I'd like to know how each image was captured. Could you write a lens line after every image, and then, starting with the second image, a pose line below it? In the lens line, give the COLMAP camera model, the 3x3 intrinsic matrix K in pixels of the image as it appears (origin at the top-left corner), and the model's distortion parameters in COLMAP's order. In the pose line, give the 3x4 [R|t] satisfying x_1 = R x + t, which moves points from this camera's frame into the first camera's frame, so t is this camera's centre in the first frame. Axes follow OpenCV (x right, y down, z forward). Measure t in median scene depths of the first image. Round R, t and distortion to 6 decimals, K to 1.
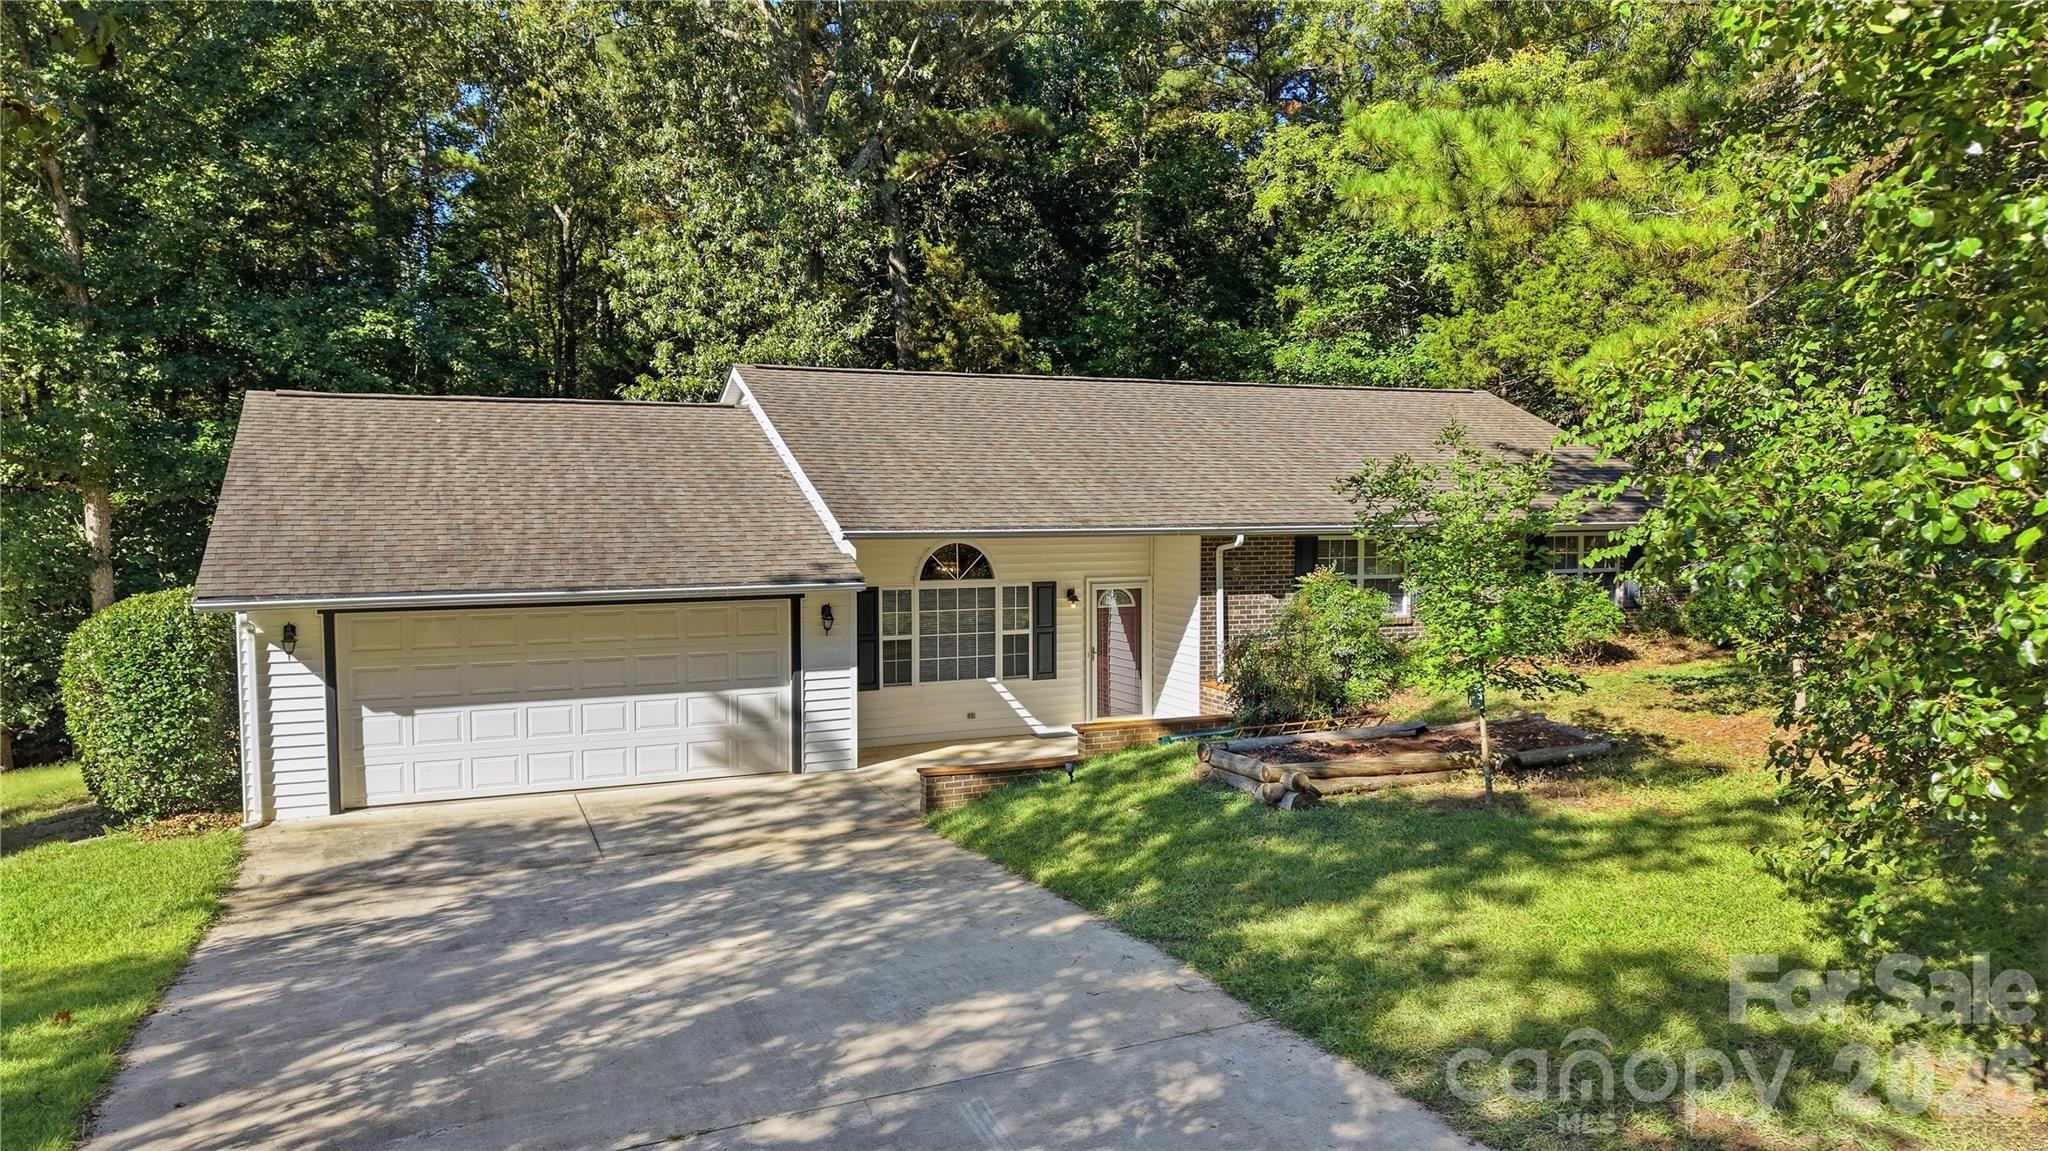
lens RADIAL K [[1281.9, 0, 1024.0], [0, 1281.9, 575.5], [0, 0, 1]] dist [0.054380, -0.000143]
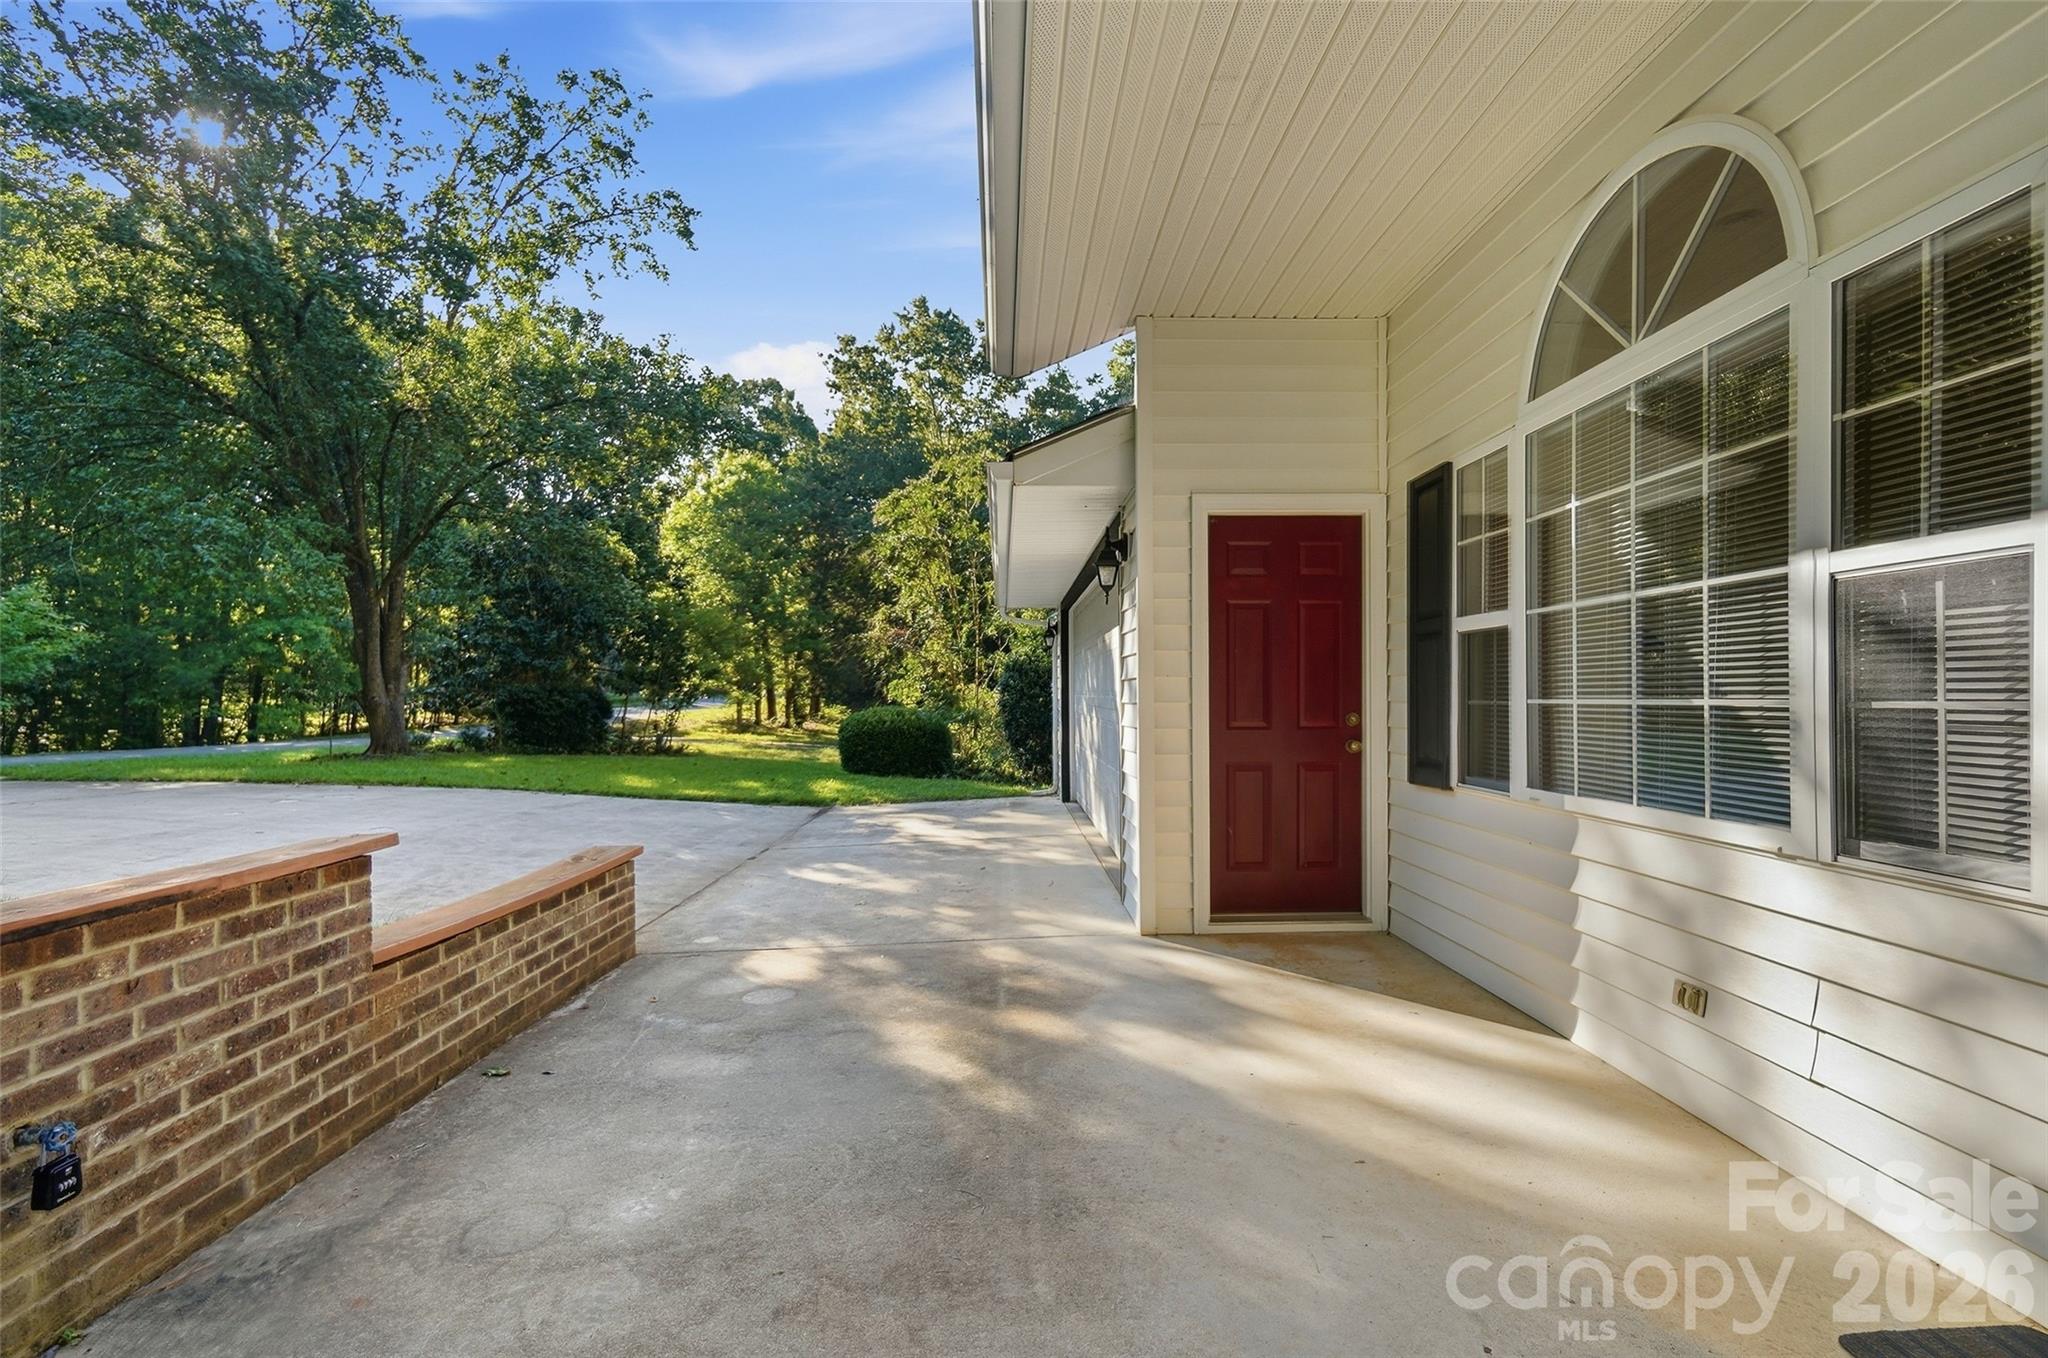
lens RADIAL K [[926.8, 0, 1030.3], [0, 926.8, 707.2], [0, 0, 1]] dist [-0.000231, -0.000011]
pose [[-0.366936, 0.013421, -0.930149, 0.132780], [-0.047431, 0.998325, 0.033116, 0.064745], [0.929036, 0.056269, -0.365685, 0.971492]]
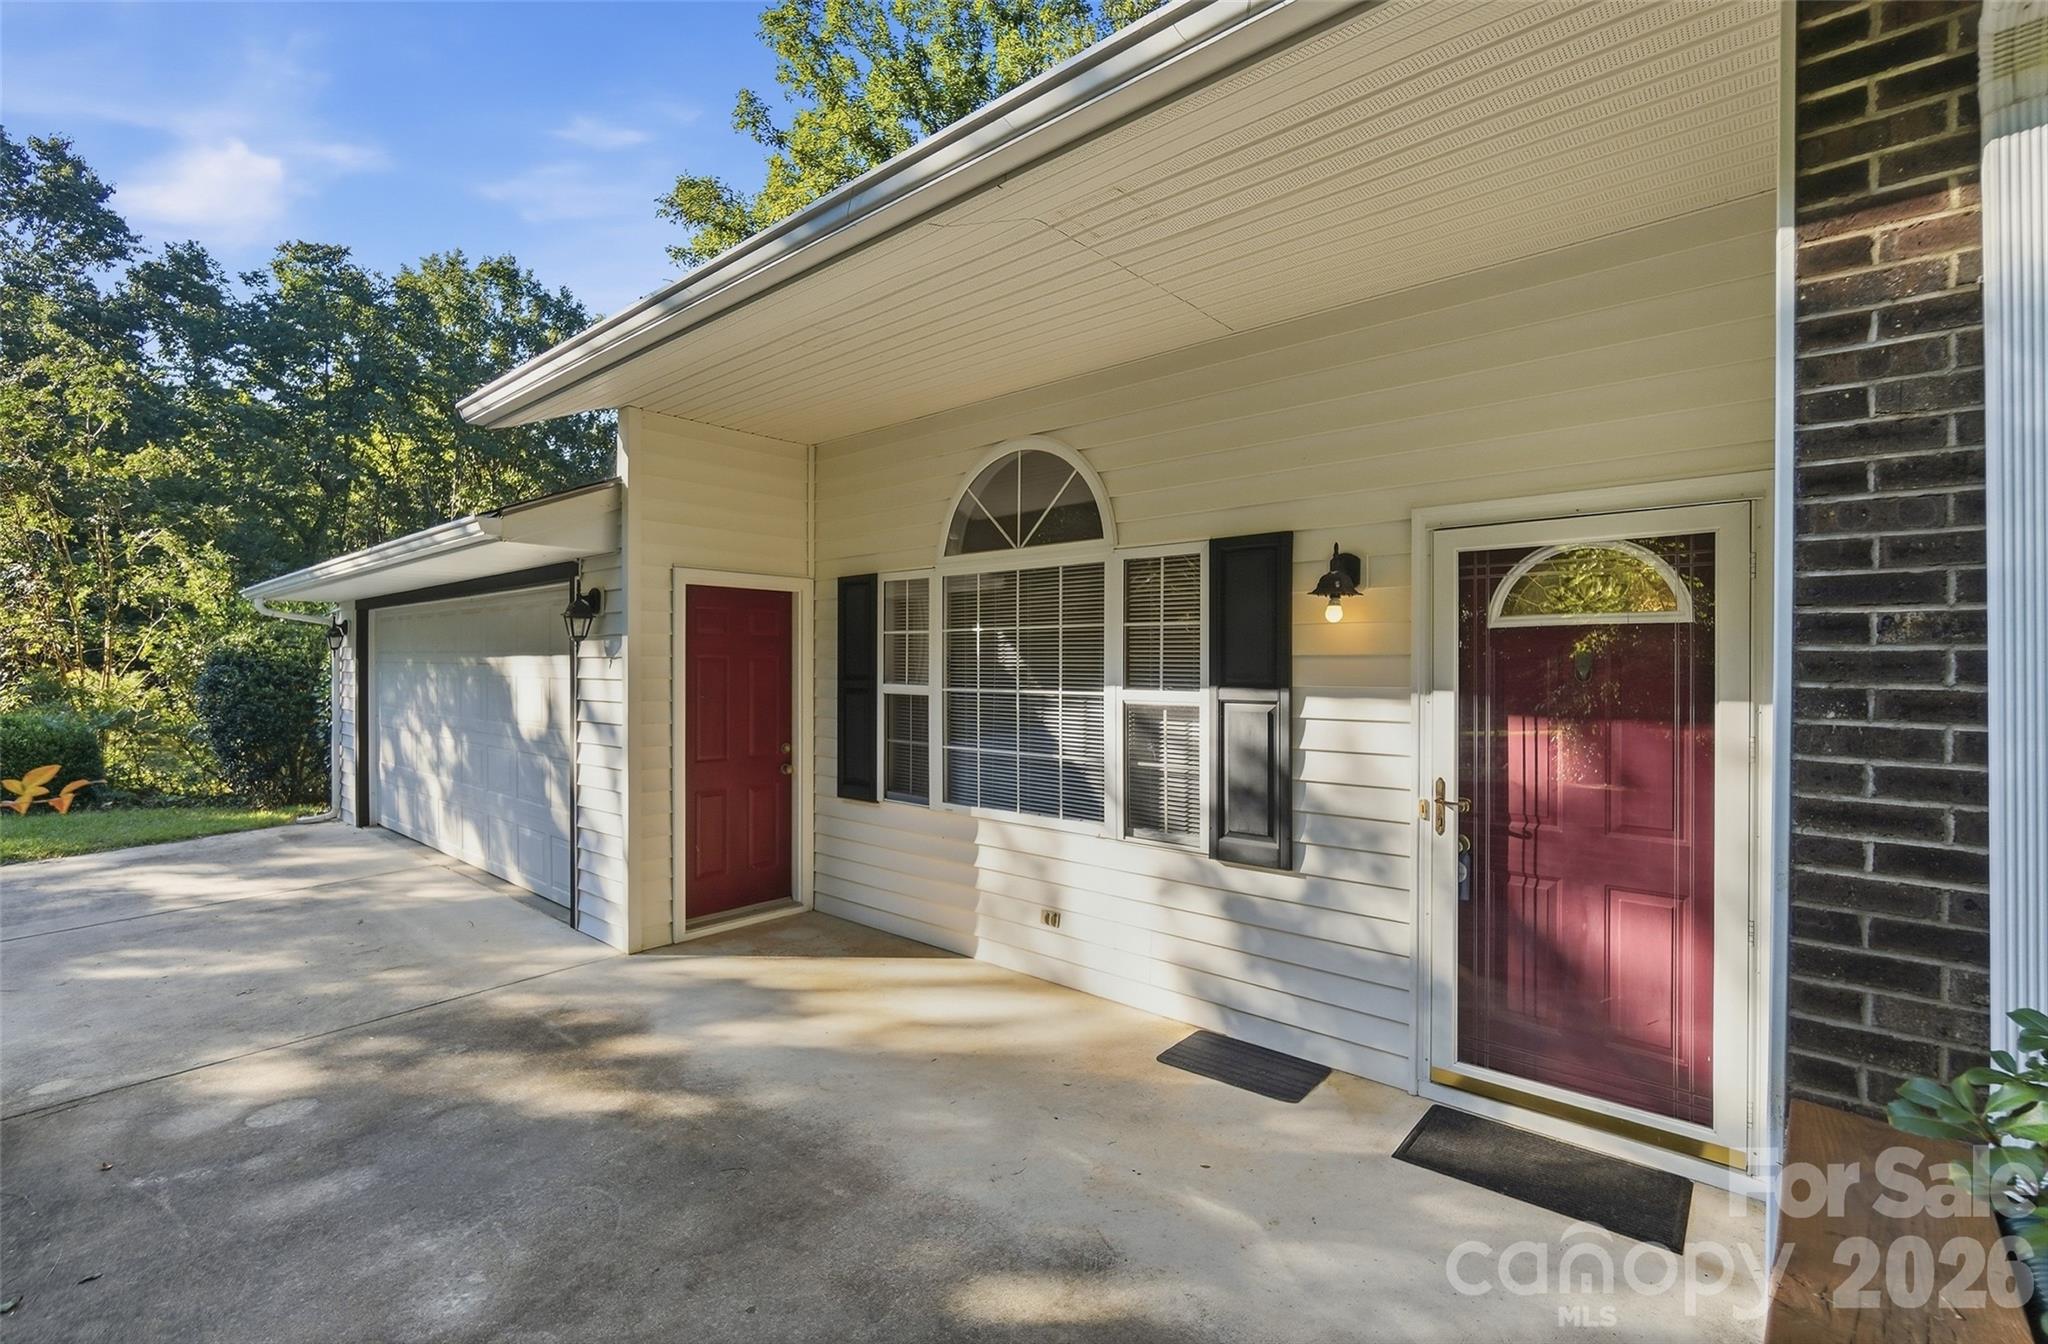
lens RADIAL K [[910.1, 0, 1008.2], [0, 910.1, 669.4], [0, 0, 1]] dist [0.001144, -0.000048]
pose [[0.415162, 0.009192, -0.909701, 0.191031], [-0.054981, 0.998375, -0.015004, 0.043782], [0.908085, 0.056246, 0.414993, 0.894082]]
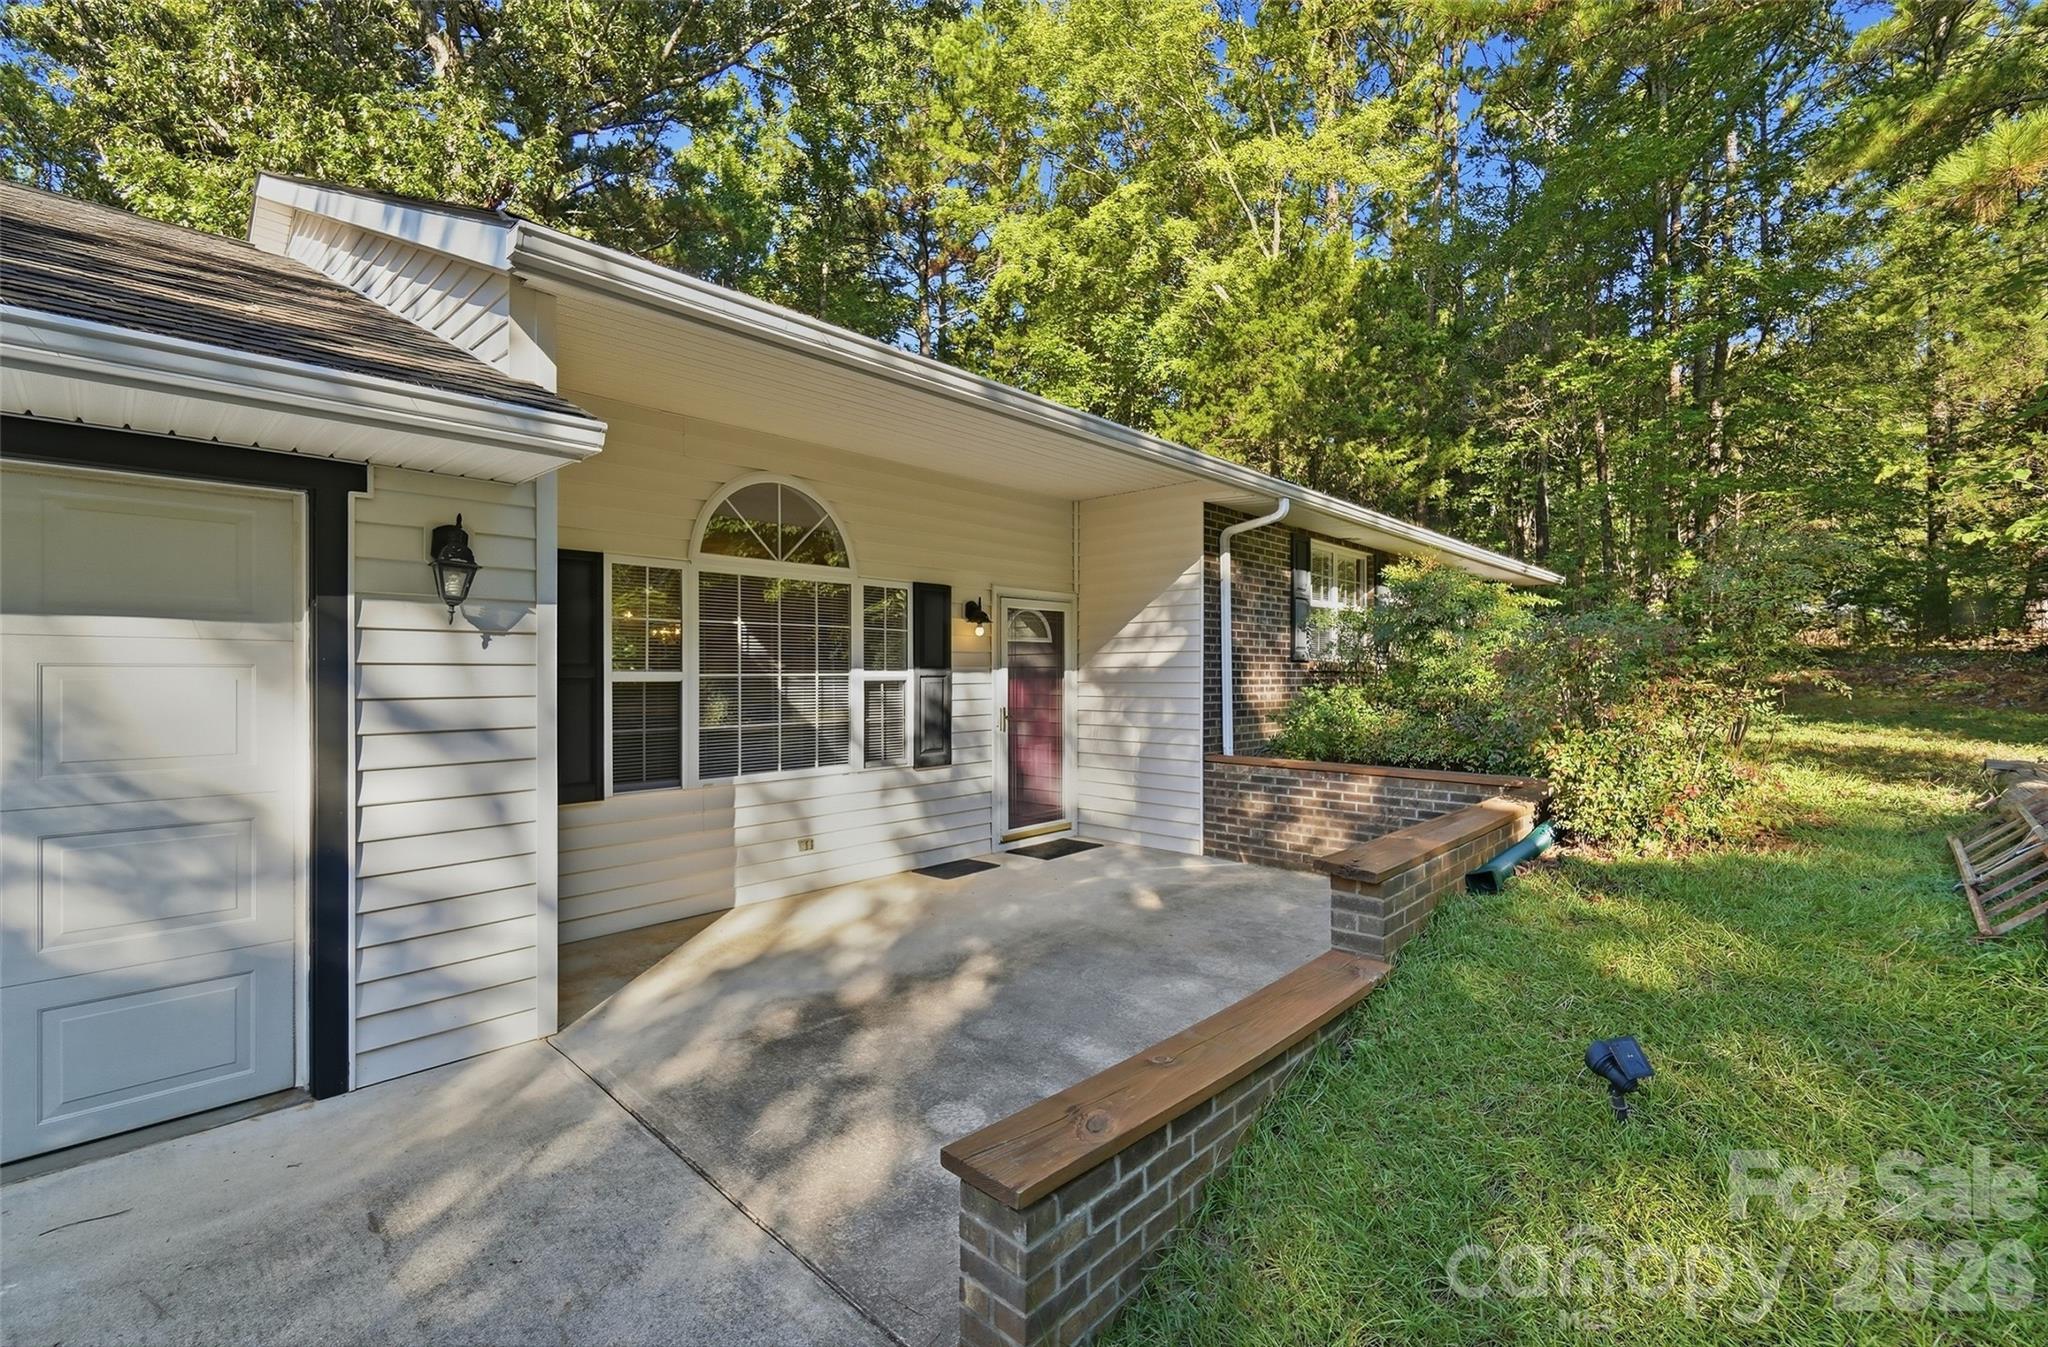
lens RADIAL K [[866.5, 0, 1012.5], [0, 866.5, 672.1], [0, 0, 1]] dist [-0.003501, -0.000316]
pose [[0.921611, 0.002483, 0.388108, -0.098076], [0.019866, 0.998367, -0.053561, 0.064273], [-0.387607, 0.057072, 0.920056, 0.676954]]
